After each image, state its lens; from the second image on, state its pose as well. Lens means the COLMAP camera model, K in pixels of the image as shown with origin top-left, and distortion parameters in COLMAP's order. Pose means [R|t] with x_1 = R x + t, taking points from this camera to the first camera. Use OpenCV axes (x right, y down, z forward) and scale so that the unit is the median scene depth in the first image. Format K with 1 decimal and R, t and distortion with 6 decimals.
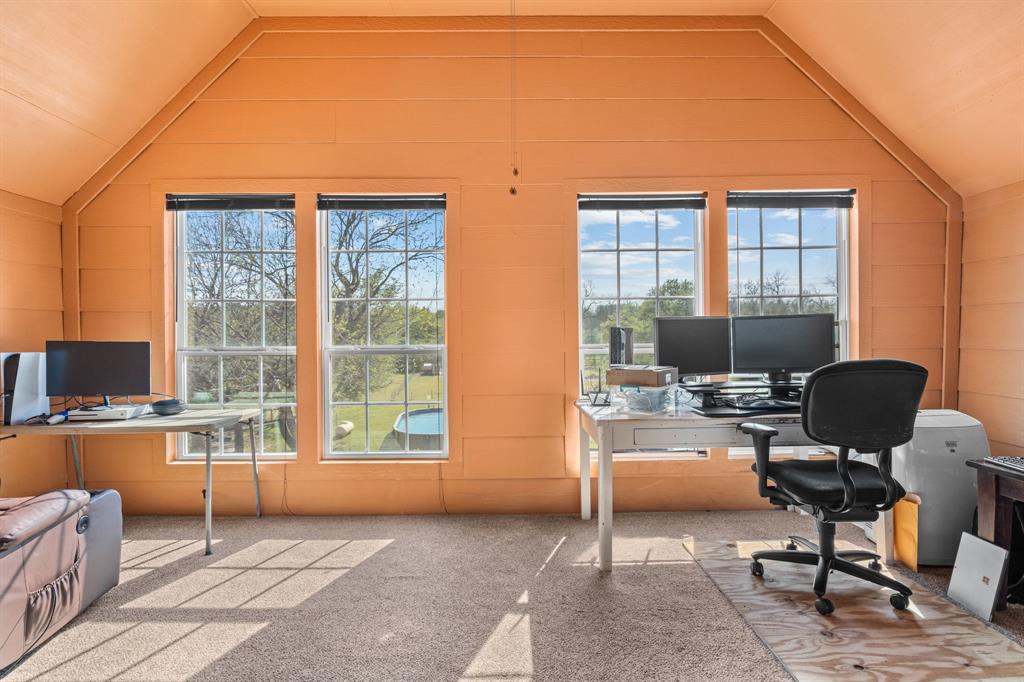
lens RADIAL K [[461.5, 0, 512.7], [0, 461.5, 324.5], [0, 0, 1]] dist [-0.003800, 0.000398]
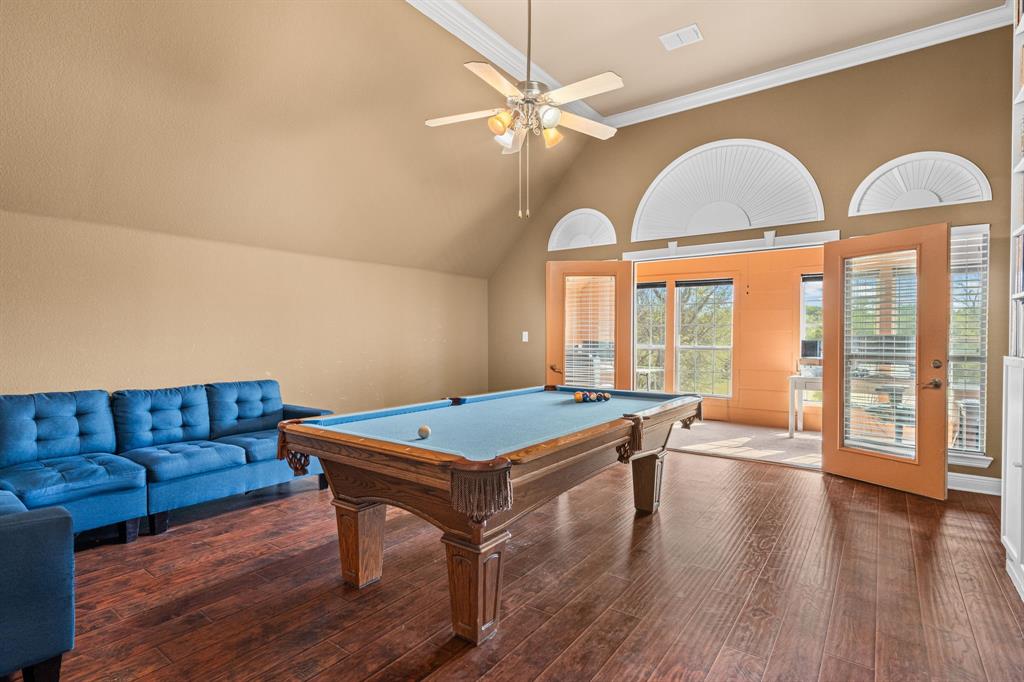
lens RADIAL K [[505.0, 0, 512.0], [0, 505.0, 341.0], [0, 0, 1]] dist [-0.001788, 0.000083]
pose [[0.793973, 0.020427, -0.607610, 0.481857], [-0.011296, 0.999759, 0.018850, -0.014994], [0.607849, -0.008103, 0.794012, -1.544623]]
